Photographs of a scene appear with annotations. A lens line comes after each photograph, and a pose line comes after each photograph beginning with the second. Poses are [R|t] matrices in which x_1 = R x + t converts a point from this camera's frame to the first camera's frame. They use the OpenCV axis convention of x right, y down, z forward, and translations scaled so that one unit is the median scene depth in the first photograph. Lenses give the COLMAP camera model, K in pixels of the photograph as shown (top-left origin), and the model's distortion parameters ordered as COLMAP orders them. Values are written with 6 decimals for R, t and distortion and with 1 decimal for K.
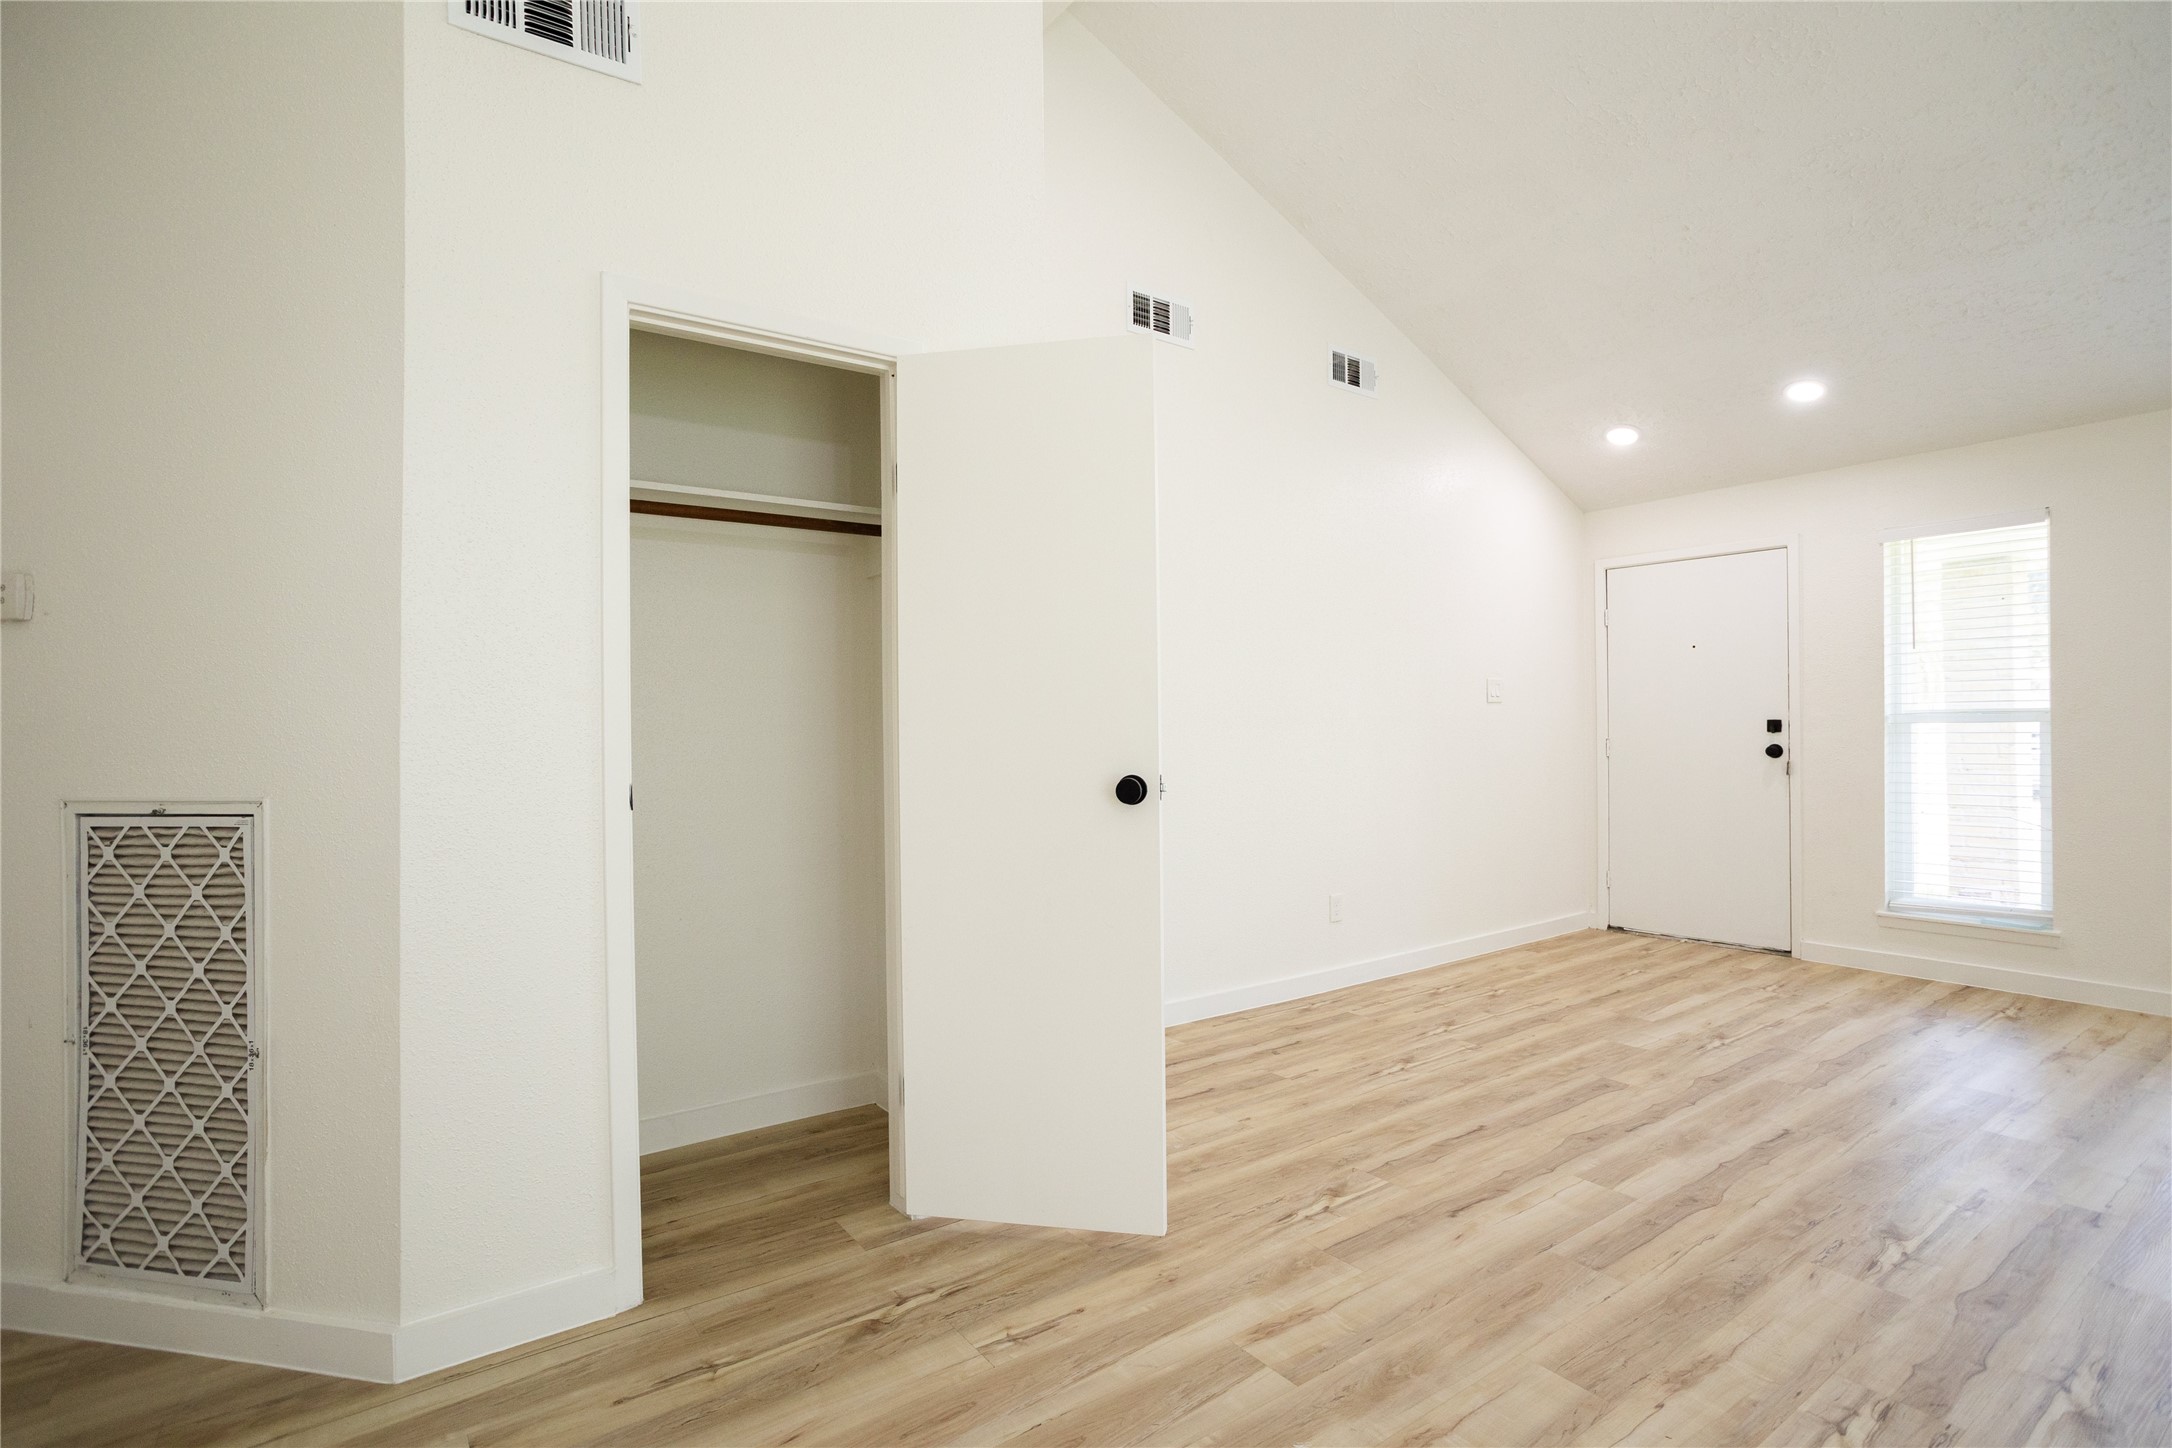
lens RADIAL K [[1053.5, 0, 1072.3], [0, 1053.5, 714.9], [0, 0, 1]] dist [-0.039533, 0.023658]
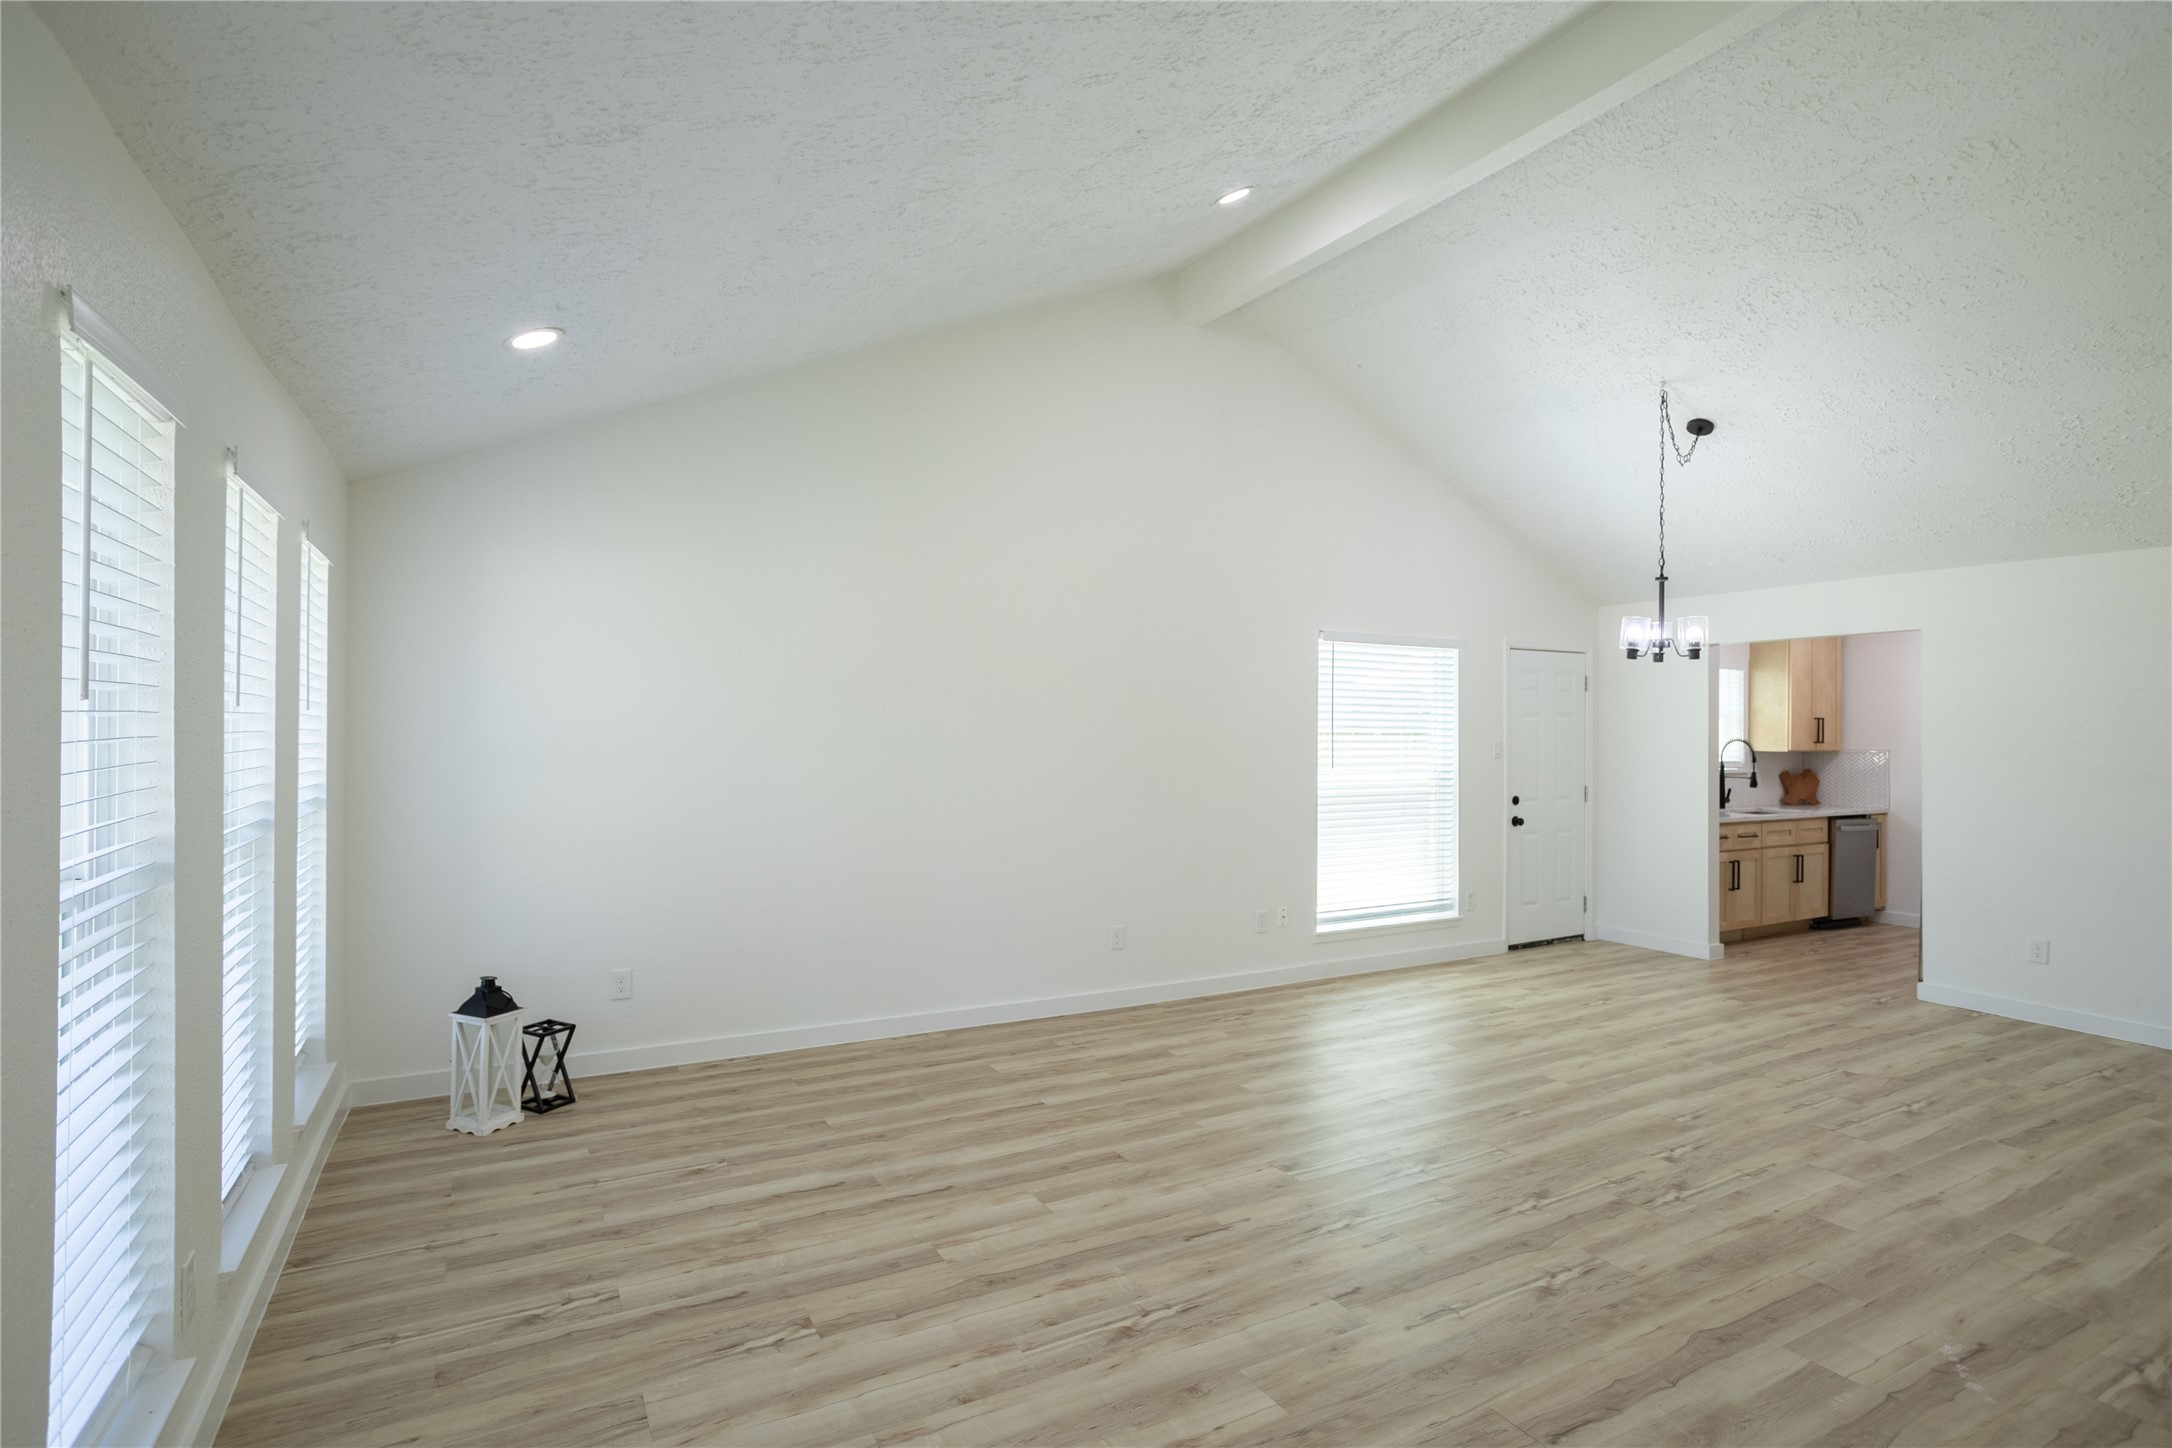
lens RADIAL K [[1053.5, 0, 1081.0], [0, 1053.5, 738.7], [0, 0, 1]] dist [-0.039533, 0.023658]
pose [[-0.992821, 0.002627, 0.119582, 1.021304], [0.001953, 0.999982, -0.005753, -0.093778], [-0.119595, -0.005478, -0.992808, 1.936417]]
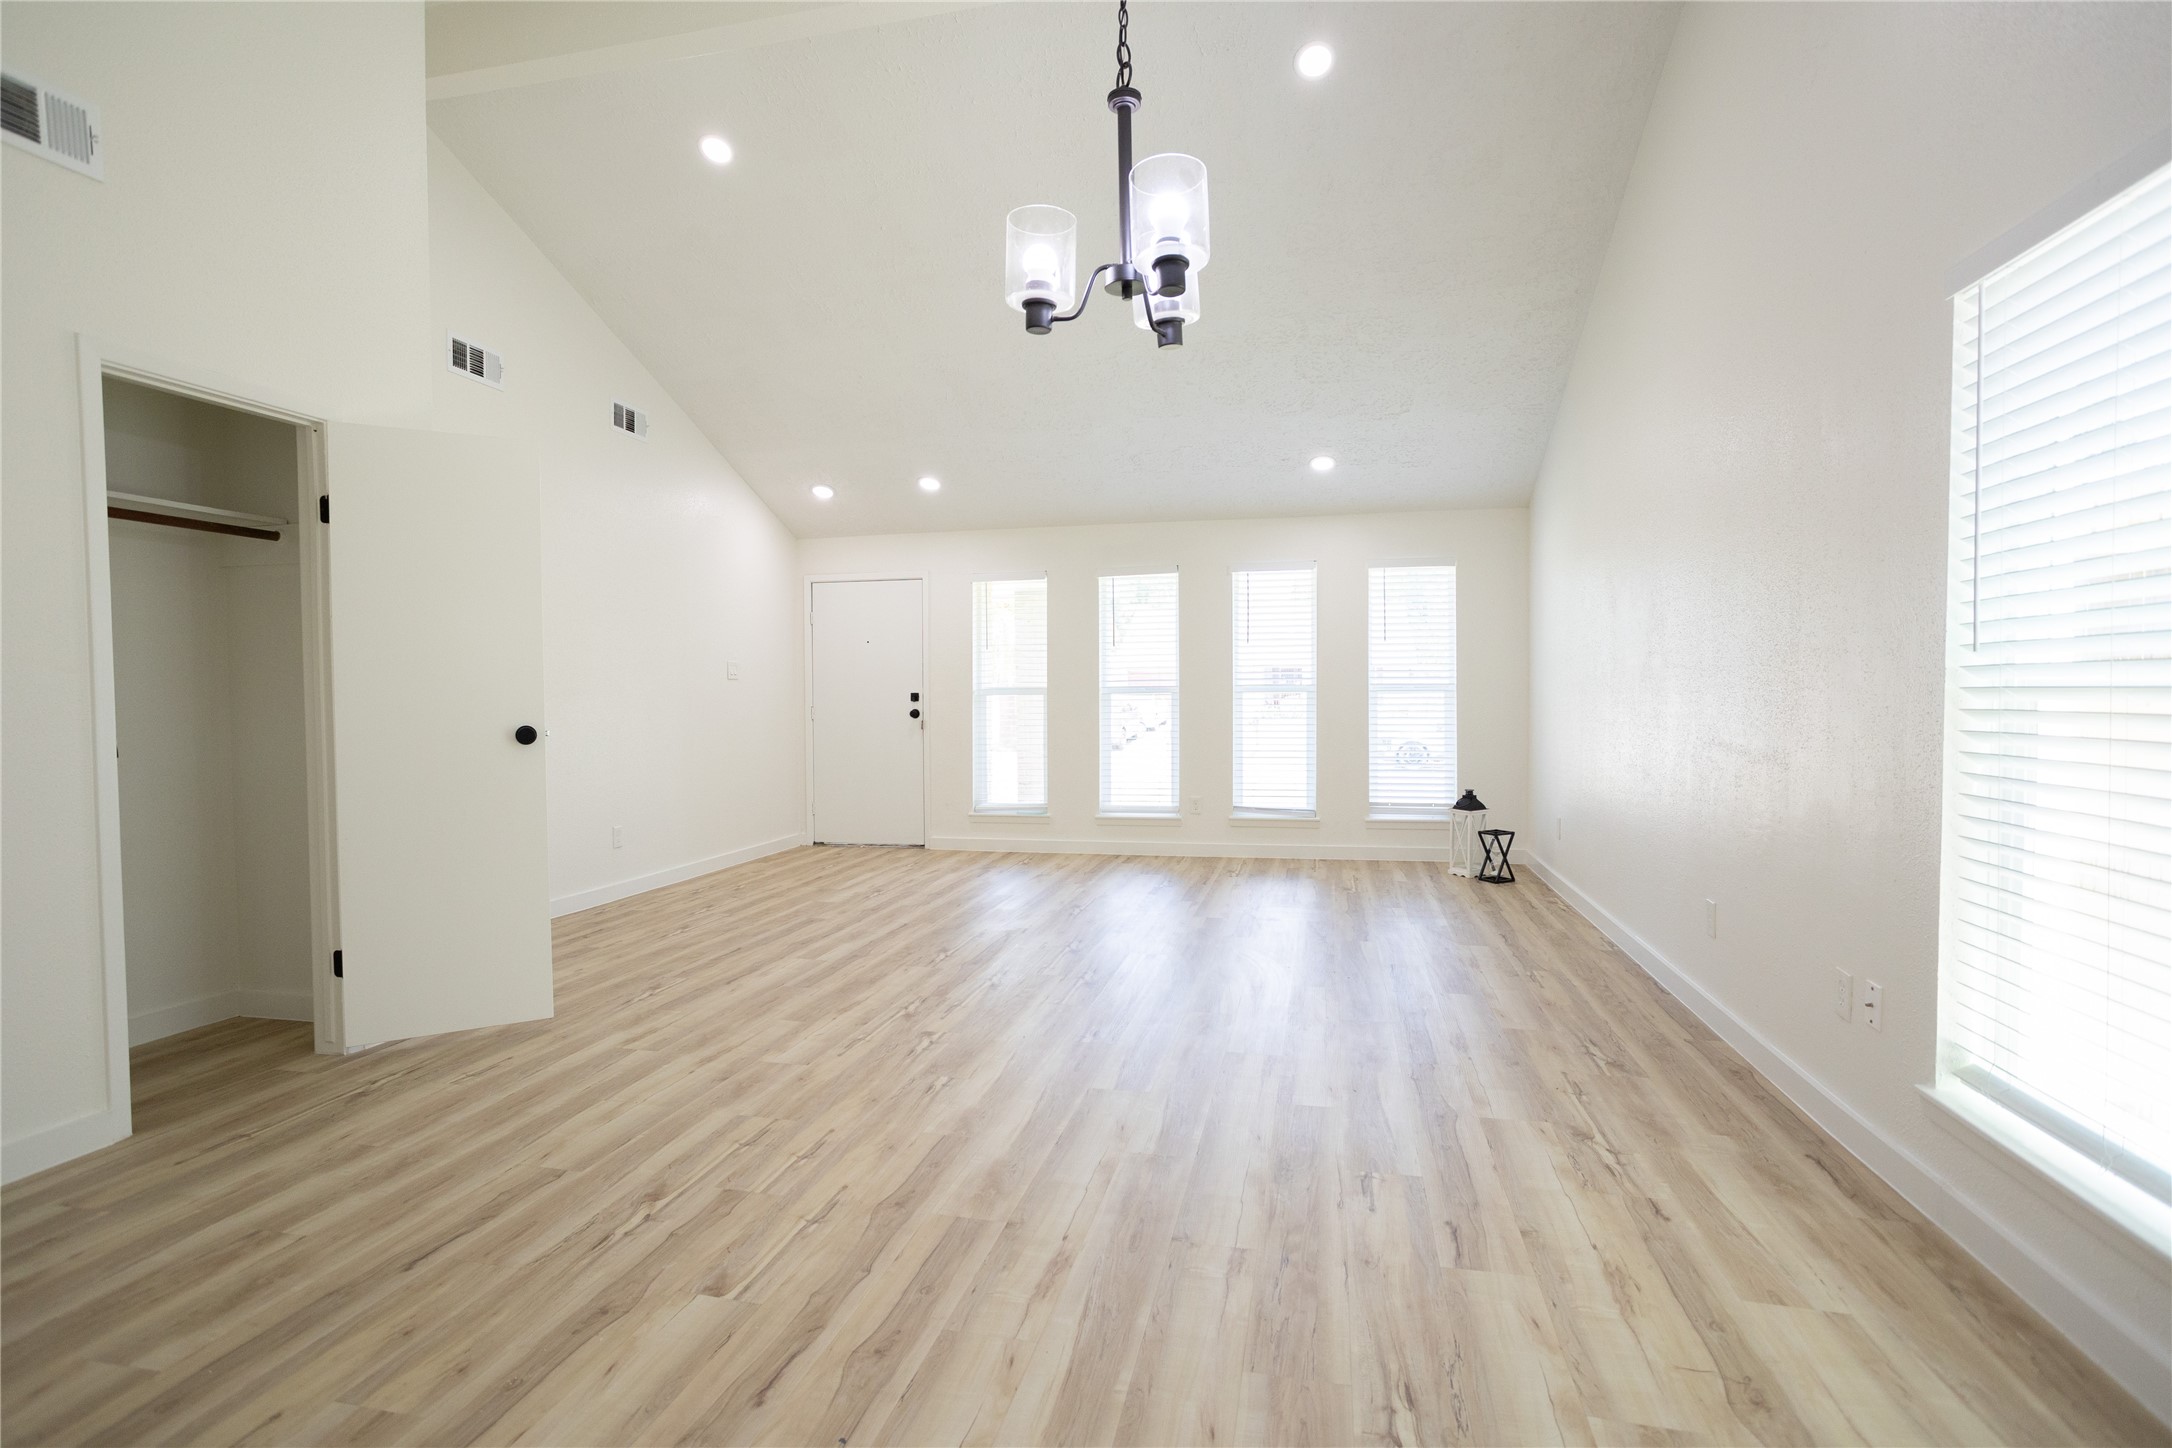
lens RADIAL K [[1053.5, 0, 1090.5], [0, 1053.5, 725.7], [0, 0, 1]] dist [-0.039533, 0.023658]
pose [[0.745715, -0.016182, 0.666068, -0.298819], [-0.007629, 0.999432, 0.032822, -0.000434], [-0.666221, -0.029557, 0.745168, -0.603291]]
